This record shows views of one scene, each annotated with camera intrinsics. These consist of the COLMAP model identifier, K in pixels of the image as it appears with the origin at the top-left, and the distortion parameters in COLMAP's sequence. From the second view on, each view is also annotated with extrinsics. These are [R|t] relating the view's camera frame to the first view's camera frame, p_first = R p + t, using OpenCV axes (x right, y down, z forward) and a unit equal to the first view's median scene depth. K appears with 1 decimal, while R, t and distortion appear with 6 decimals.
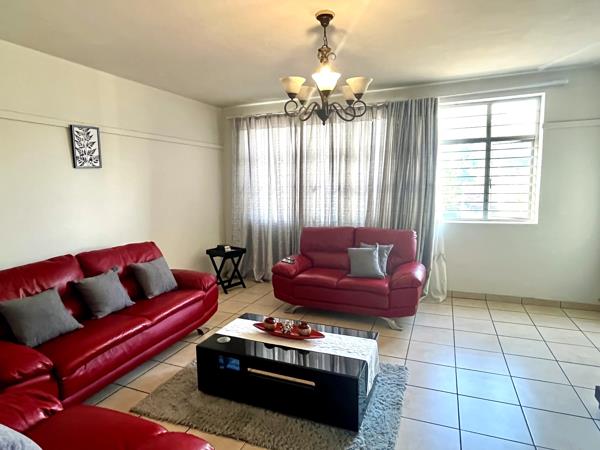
lens RADIAL K [[353.1, 0, 299.1], [0, 353.1, 226.4], [0, 0, 1]] dist [-0.001640, 0.003284]
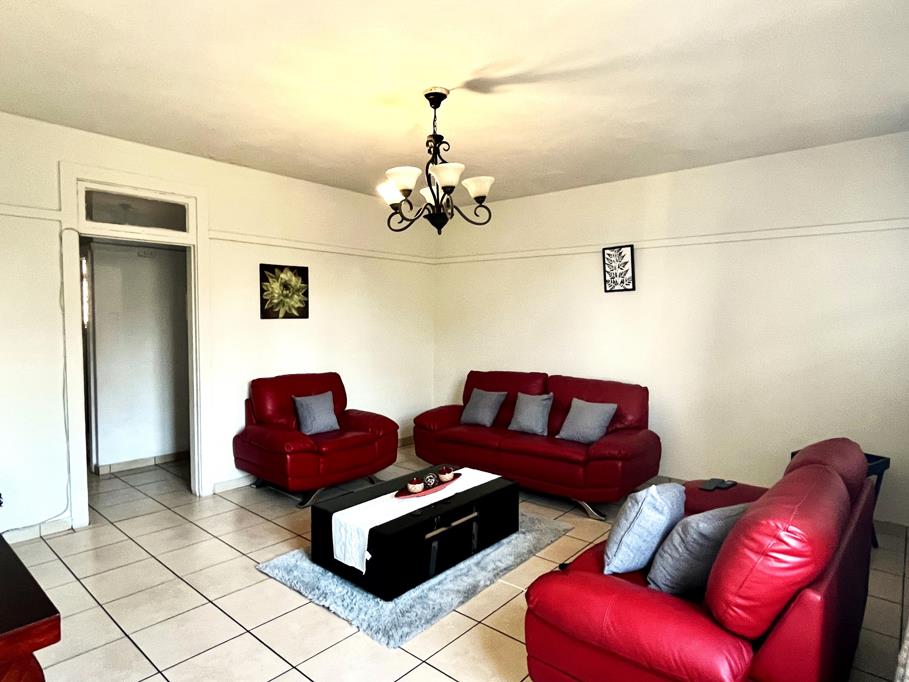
lens RADIAL K [[535.0, 0, 452.6], [0, 535.0, 338.8], [0, 0, 1]] dist [-0.001640, 0.003284]
pose [[-0.293147, 0.061980, -0.954056, 0.848465], [-0.111713, 0.988840, 0.098565, -0.132247], [0.949518, 0.135474, -0.282952, 0.997374]]
